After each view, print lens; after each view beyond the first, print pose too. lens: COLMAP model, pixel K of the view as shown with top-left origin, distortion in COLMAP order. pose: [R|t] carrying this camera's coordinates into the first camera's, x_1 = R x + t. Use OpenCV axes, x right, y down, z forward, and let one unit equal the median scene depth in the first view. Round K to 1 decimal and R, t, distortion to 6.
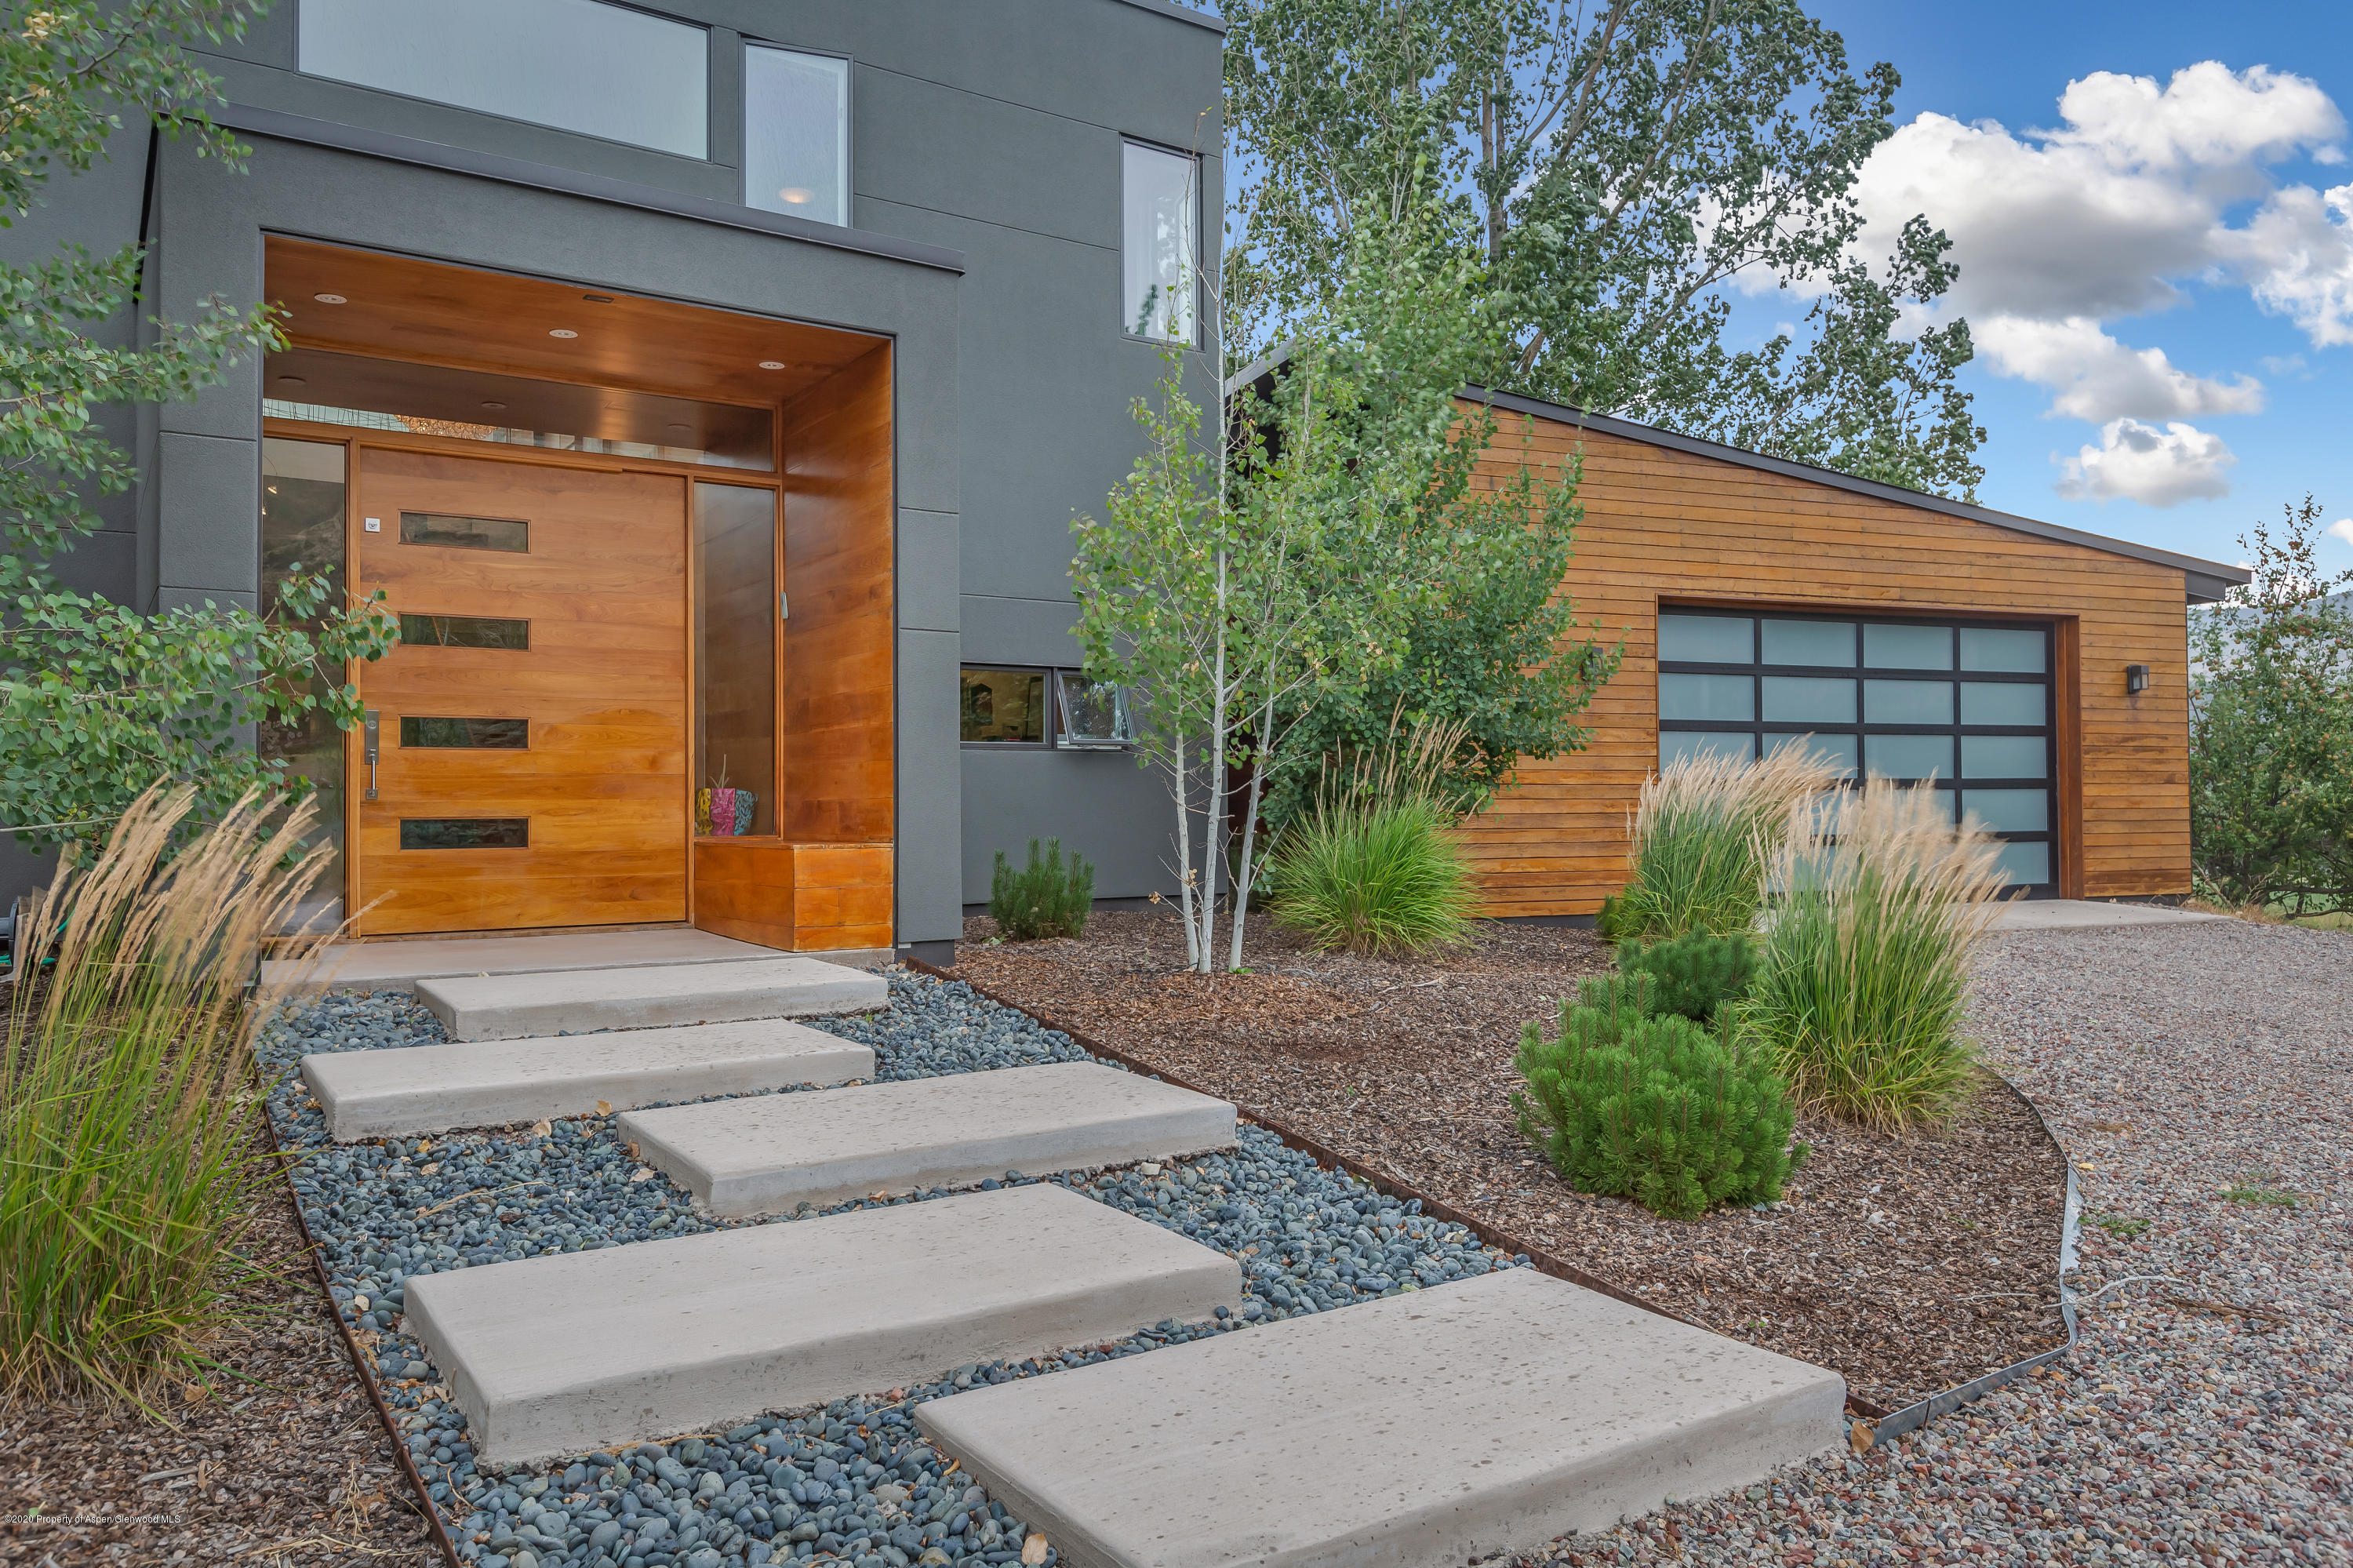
lens RADIAL K [[1604.8, 0, 1176.5], [0, 1604.8, 784.0], [0, 0, 1]] dist [0.033981, 0.000134]
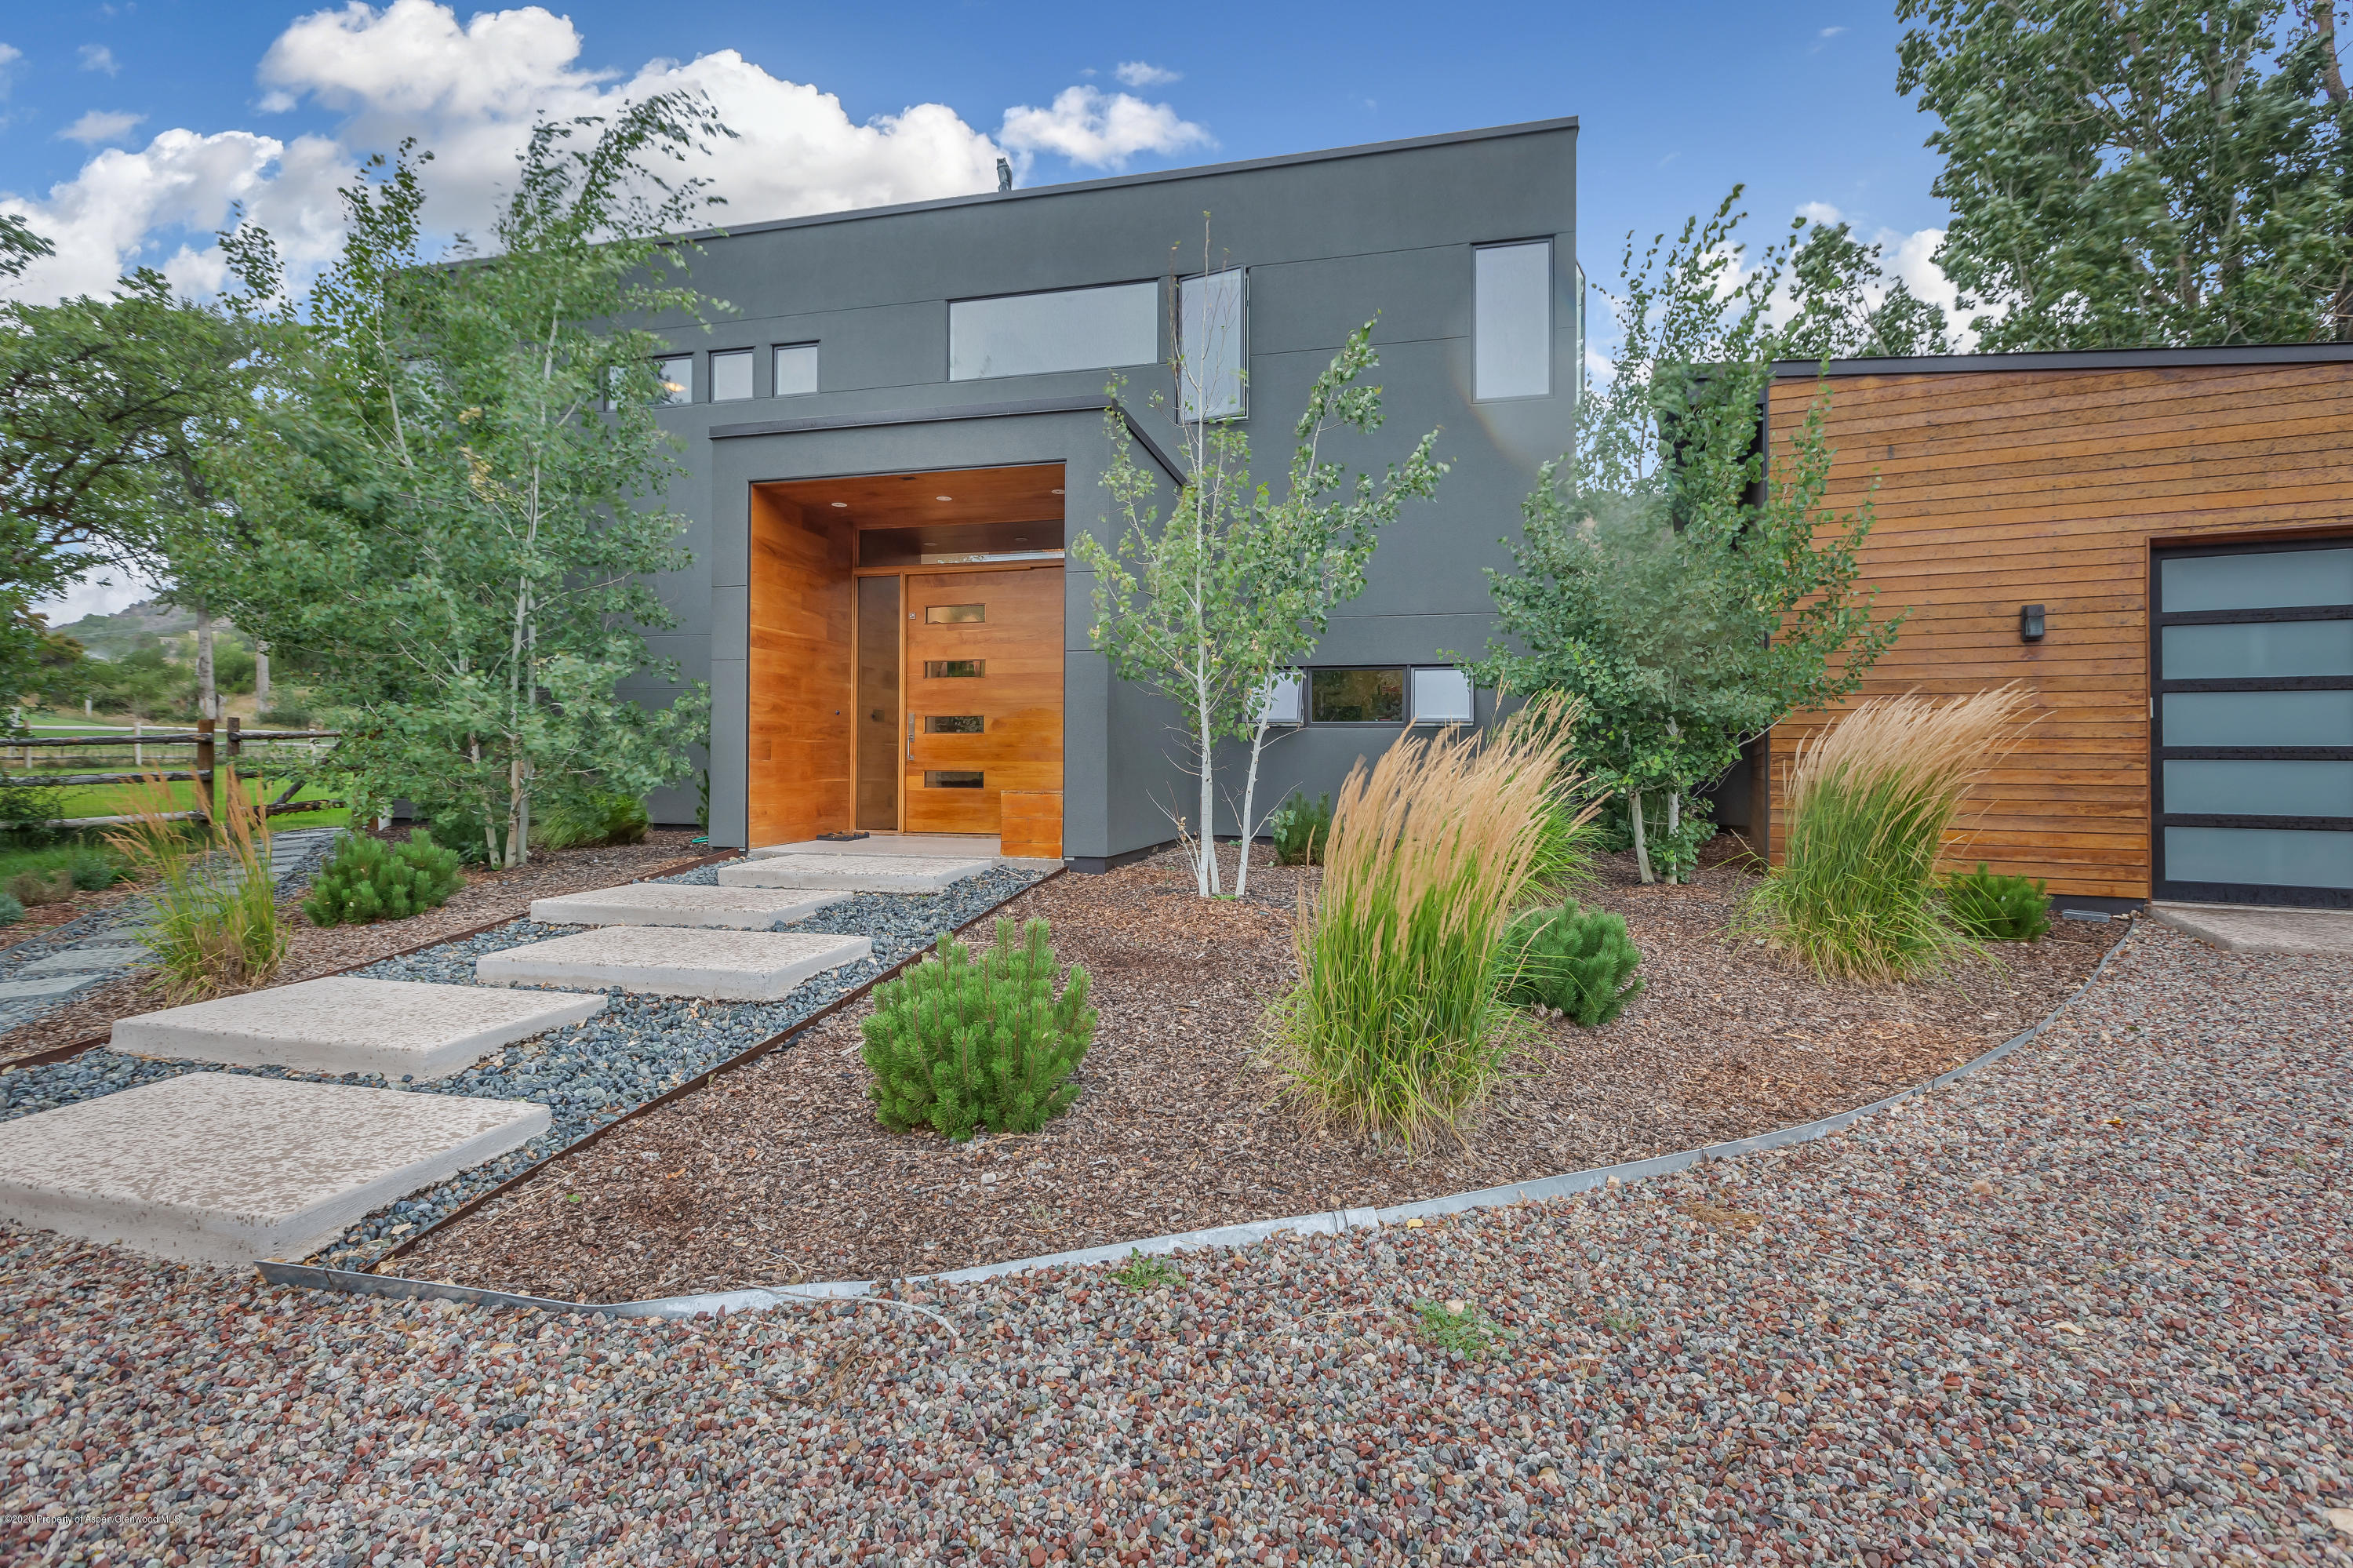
lens RADIAL K [[1073.7, 0, 1188.9], [0, 1073.7, 770.1], [0, 0, 1]] dist [0.001298, -0.000275]
pose [[0.679551, 0.007339, -0.733591, 0.357990], [-0.004343, 0.999973, 0.005981, 0.006501], [0.733615, -0.000879, 0.679565, 0.213491]]
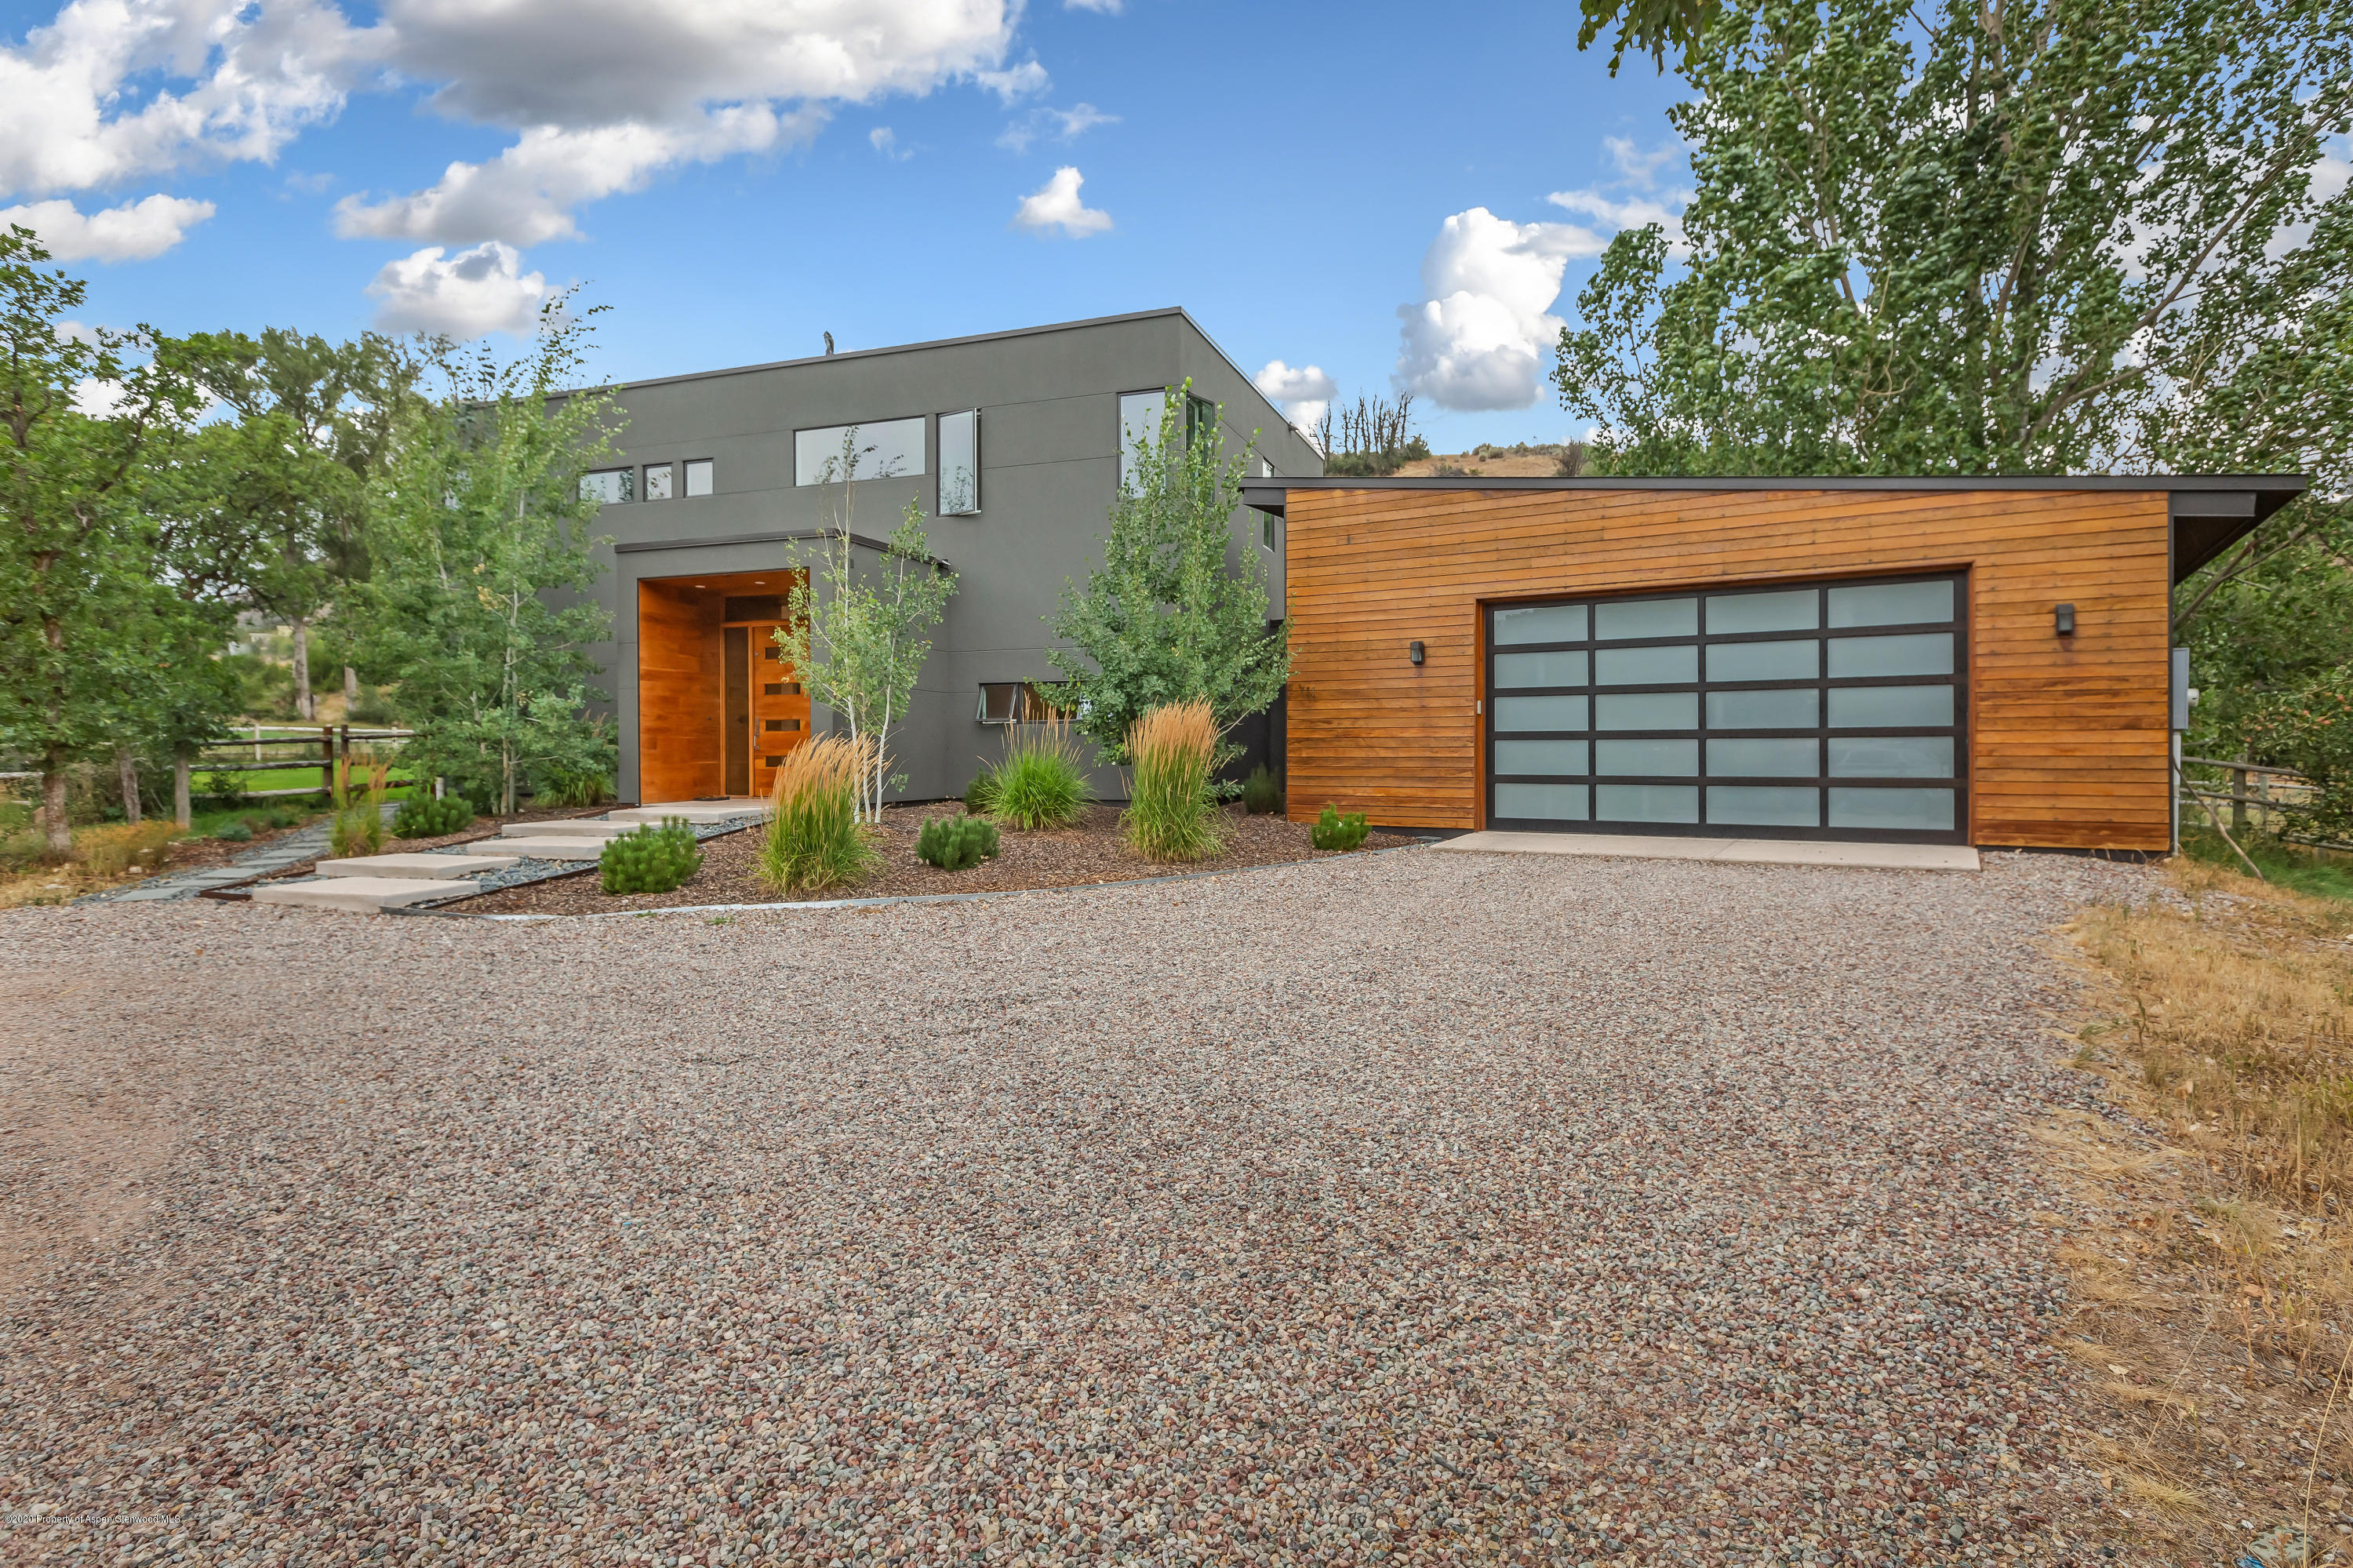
lens RADIAL K [[1224.4, 0, 1177.5], [0, 1224.4, 777.9], [0, 0, 1]] dist [-0.003049, -0.000306]
pose [[0.590069, 0.013191, -0.807245, 0.938535], [0.005438, 0.999779, 0.020312, 0.011297], [0.807334, -0.016376, 0.589867, 0.178622]]
